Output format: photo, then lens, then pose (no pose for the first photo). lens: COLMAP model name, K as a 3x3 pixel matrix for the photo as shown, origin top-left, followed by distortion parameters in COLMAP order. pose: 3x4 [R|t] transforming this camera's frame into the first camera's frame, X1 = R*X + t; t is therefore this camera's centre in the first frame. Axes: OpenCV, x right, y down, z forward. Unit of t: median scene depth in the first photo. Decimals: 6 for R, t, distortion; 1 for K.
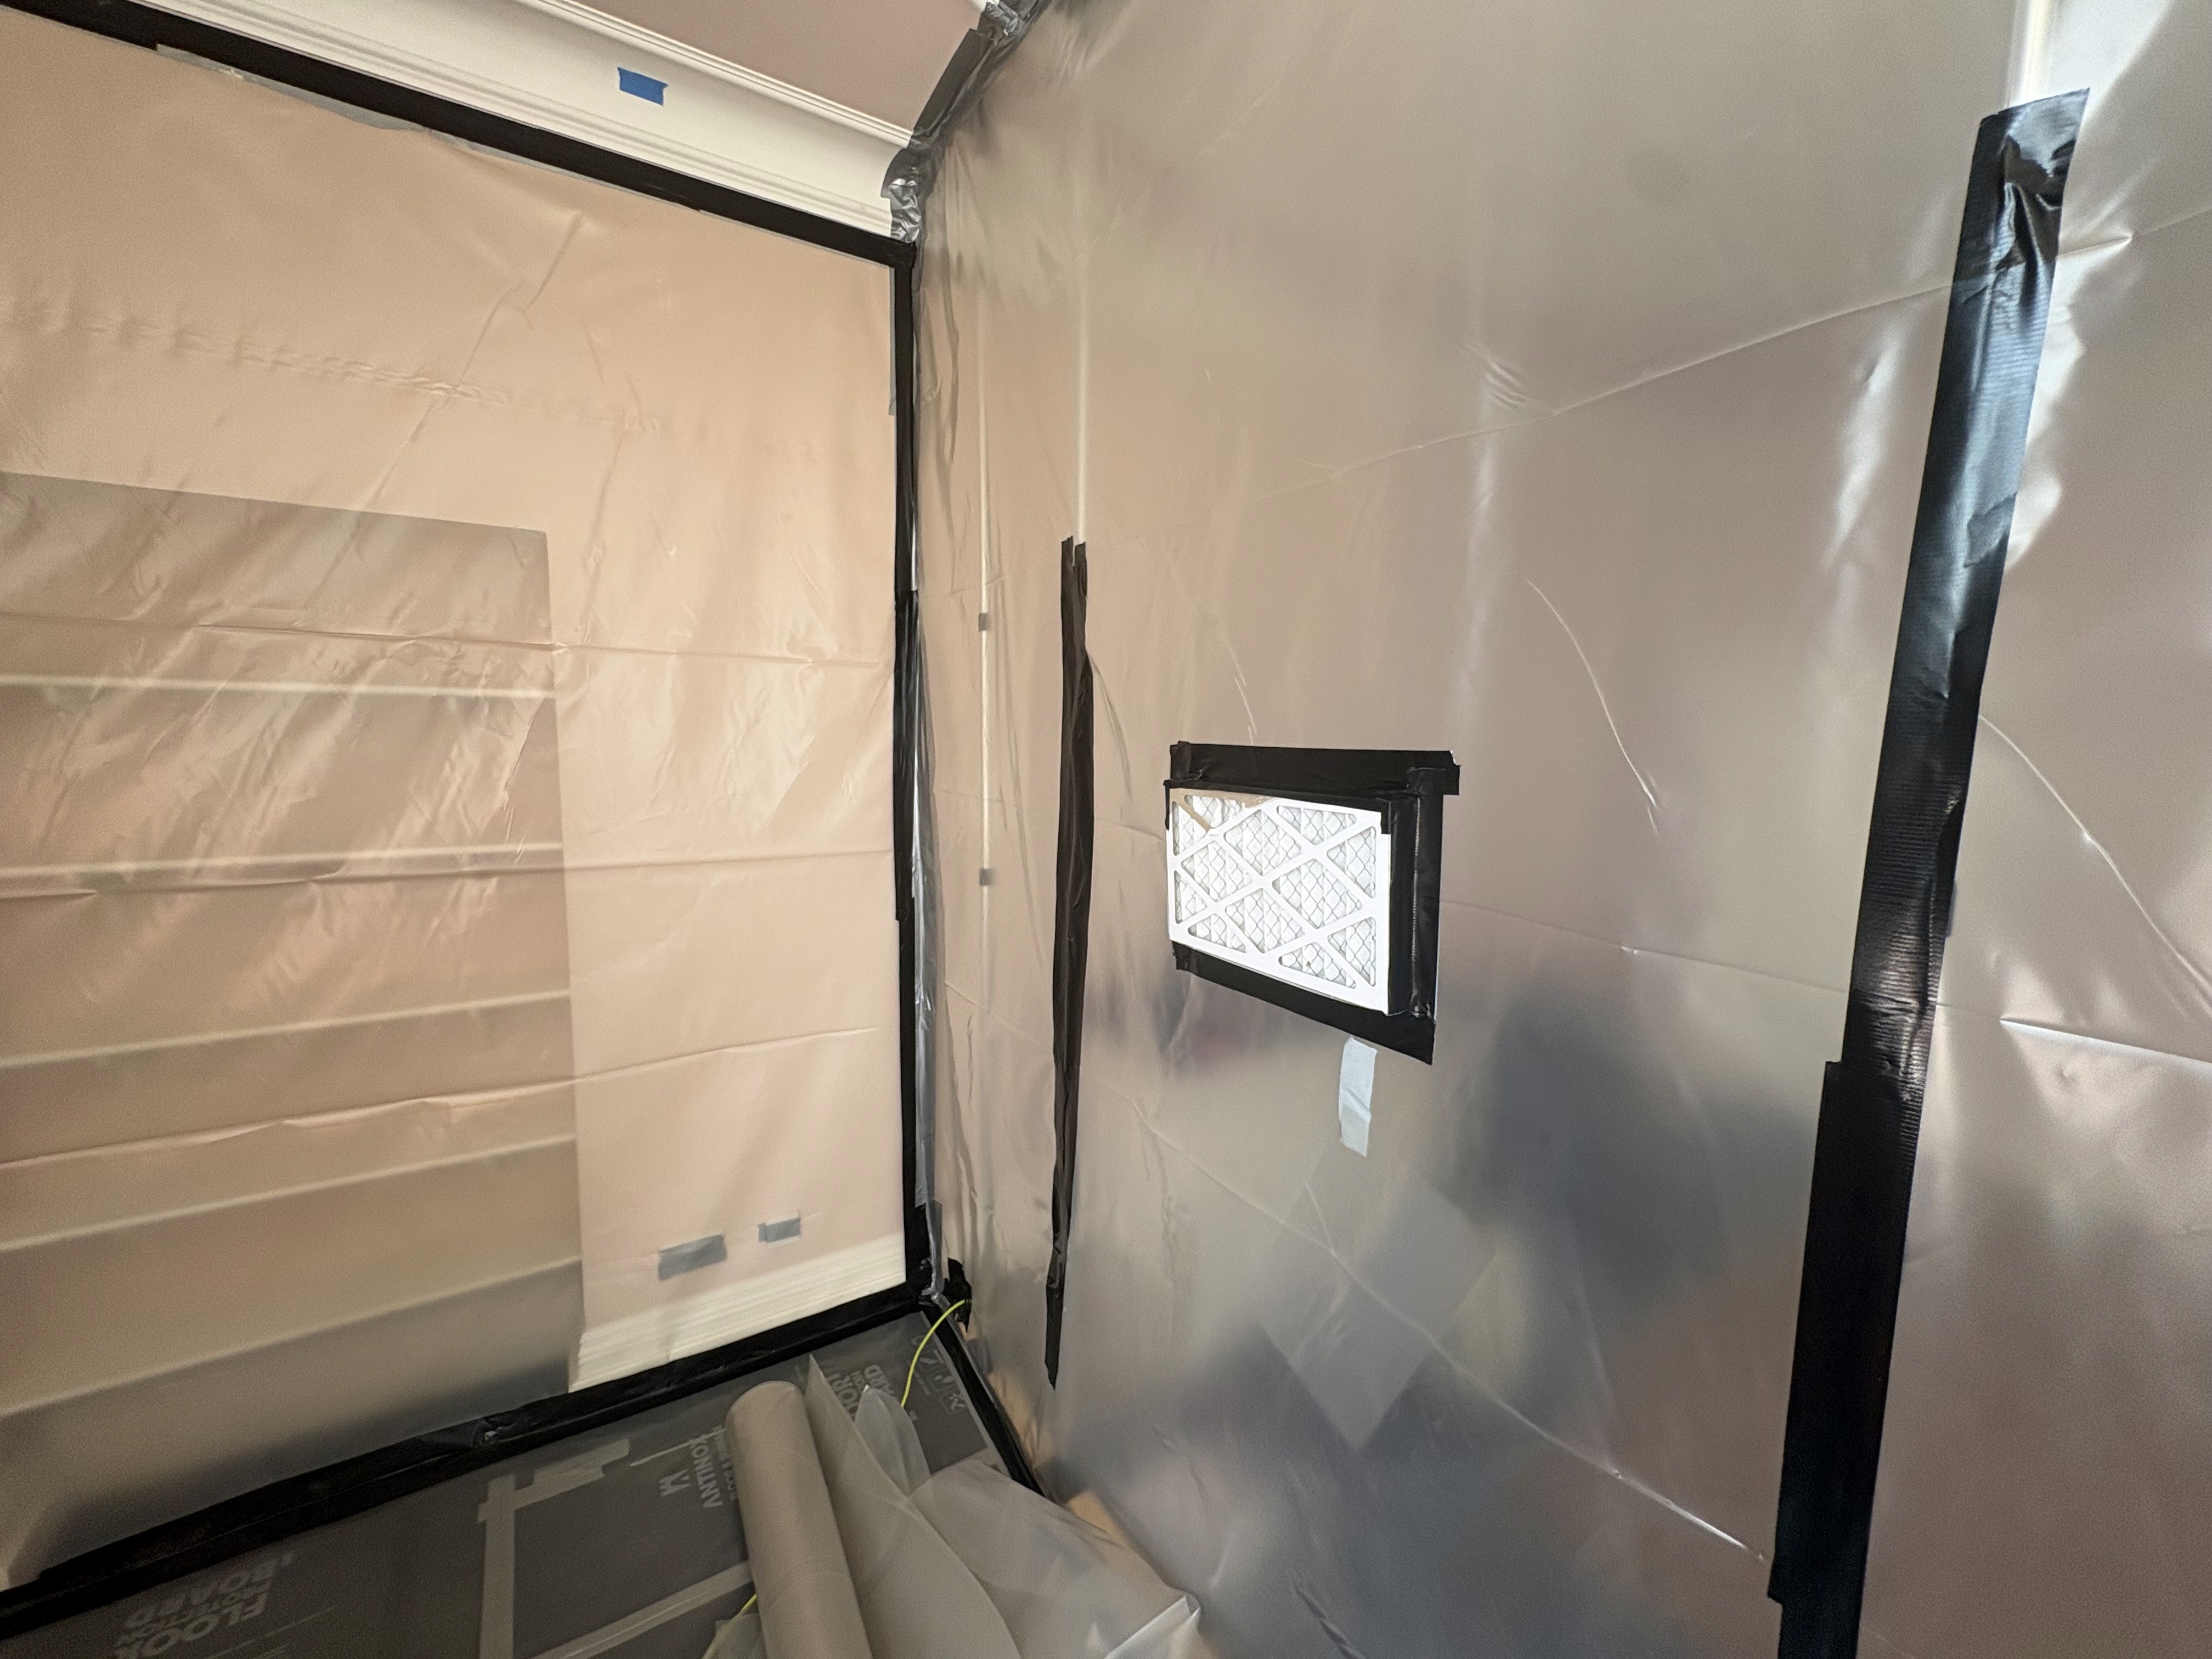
lens RADIAL K [[885.2, 0, 1106.4], [0, 885.2, 829.5], [0, 0, 1]] dist [0.000485, 0.000110]
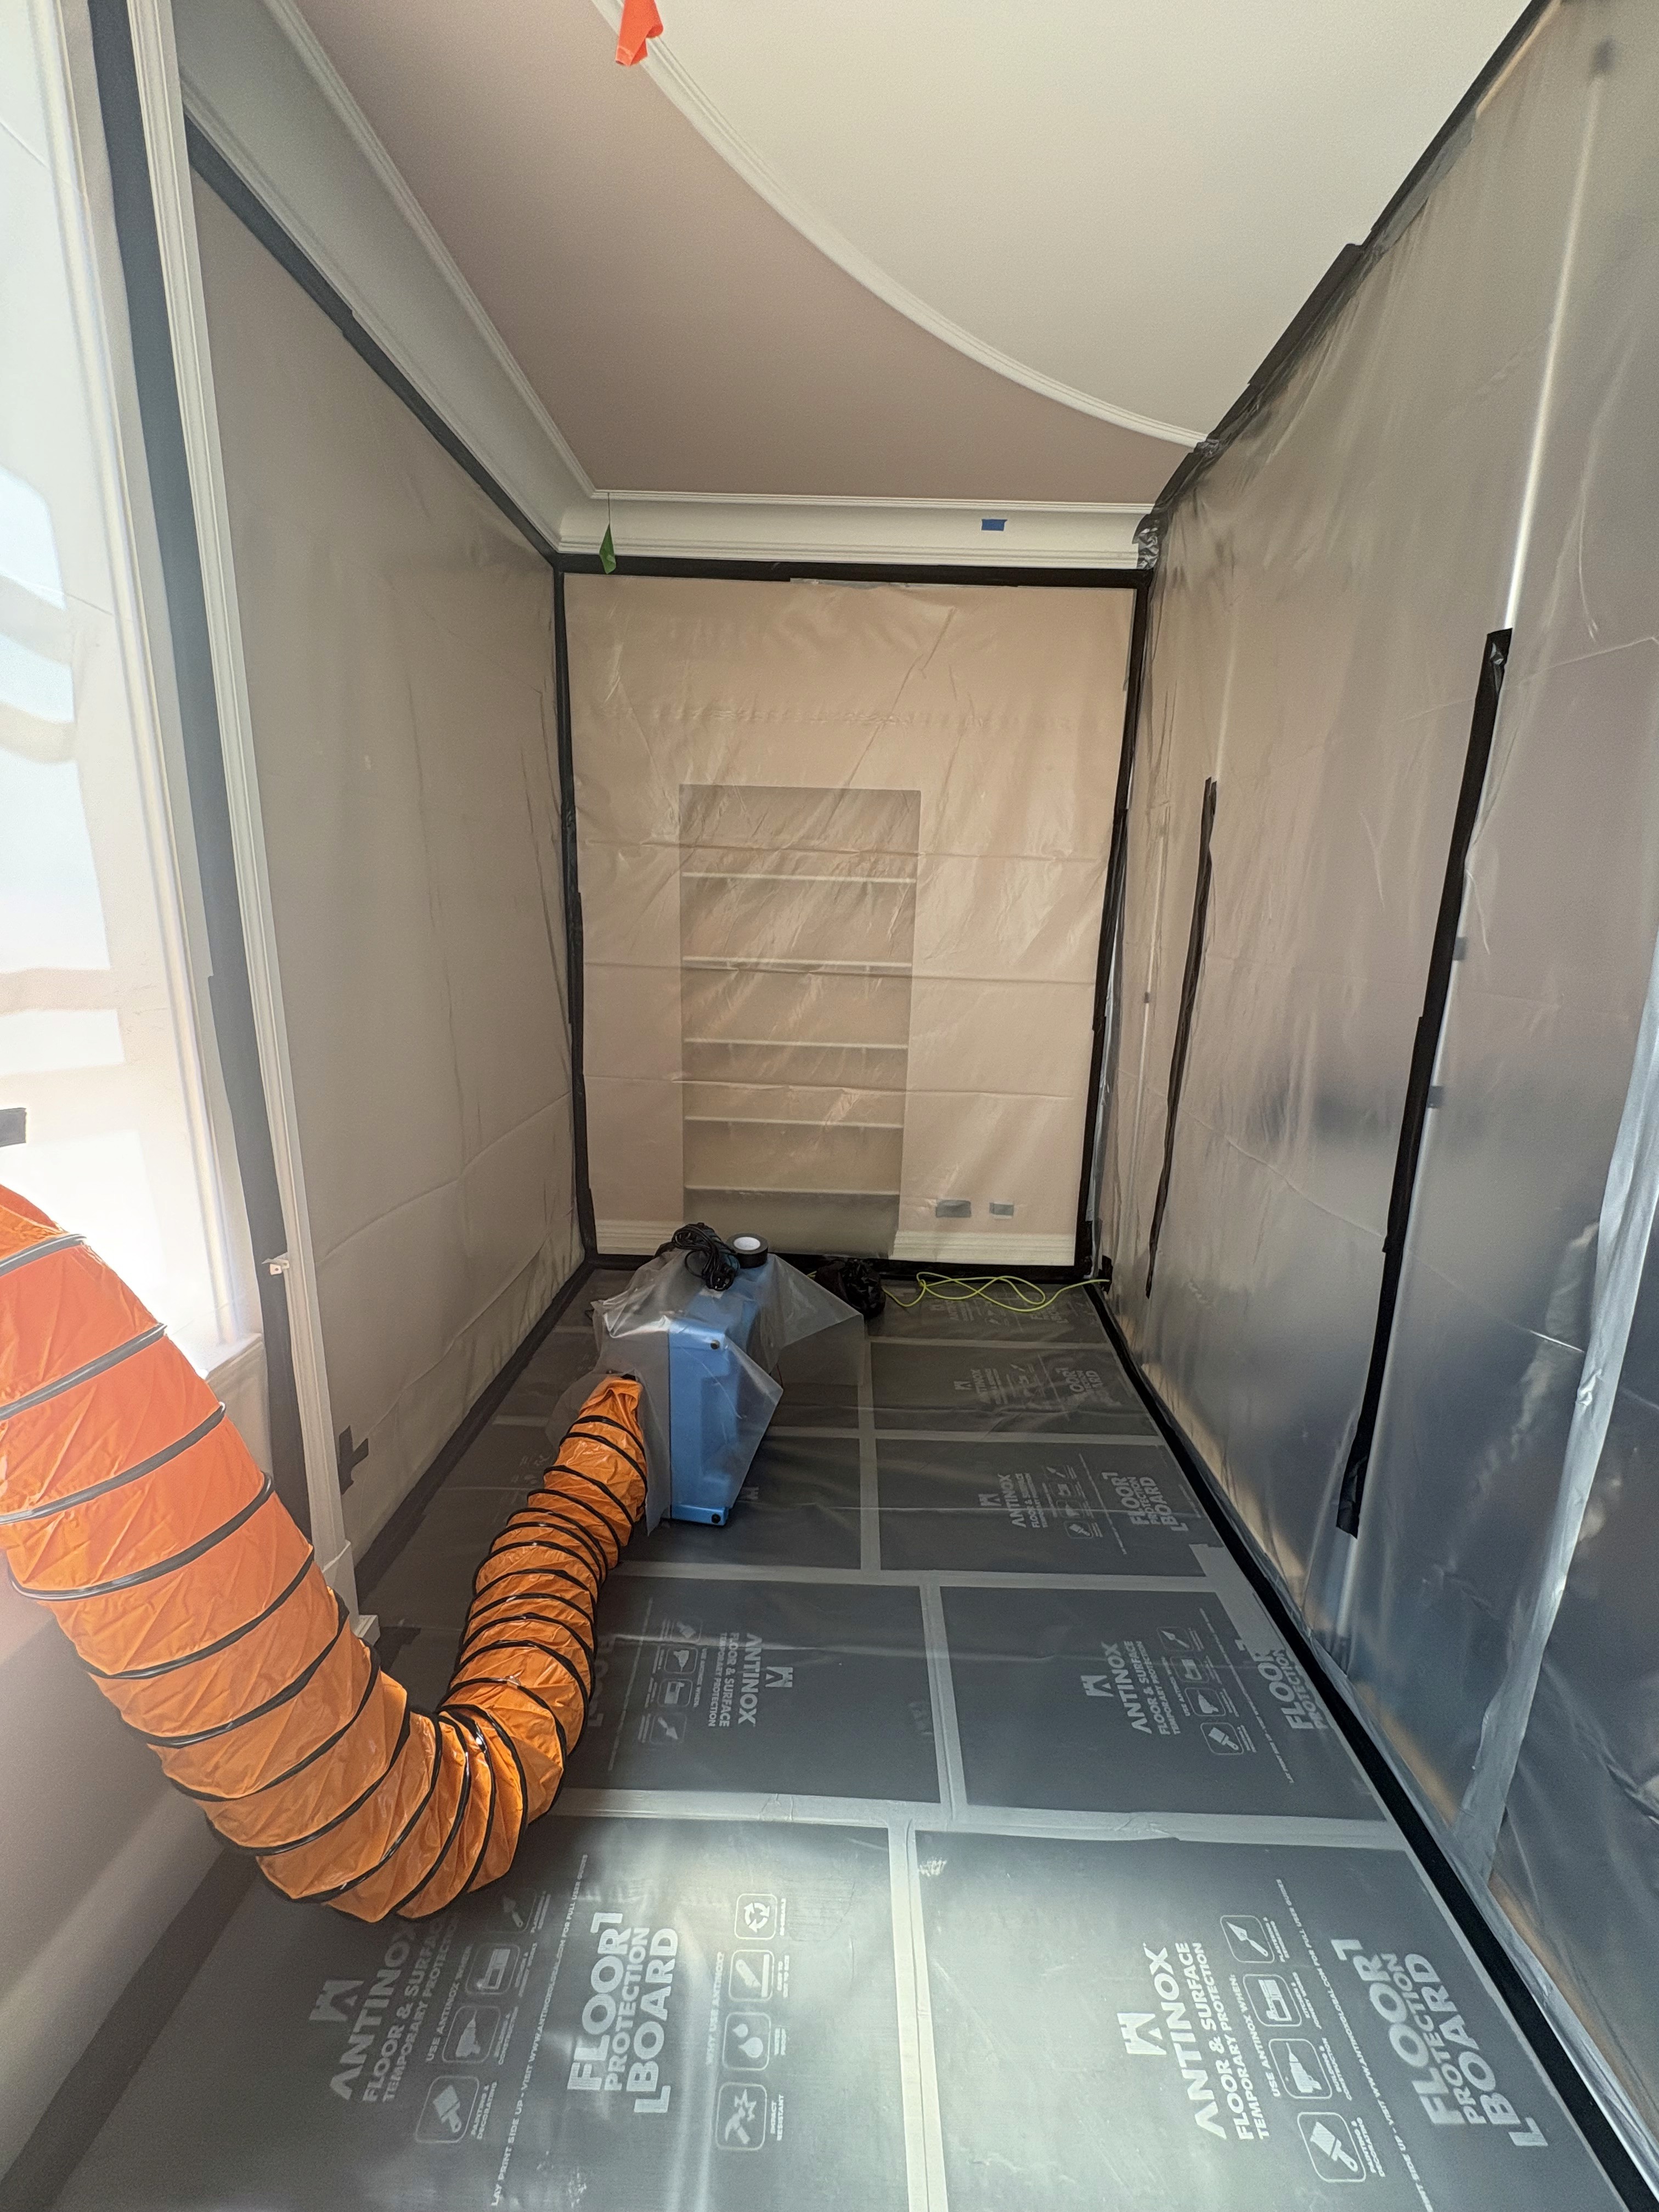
lens RADIAL K [[885.2, 0, 835.5], [0, 885.2, 1111.3], [0, 0, 1]] dist [0.000485, 0.000110]
pose [[0.838423, 0.124902, -0.530515, 0.248411], [-0.077949, 0.990860, 0.110093, 0.120727], [0.539417, -0.050952, 0.840496, -0.603652]]
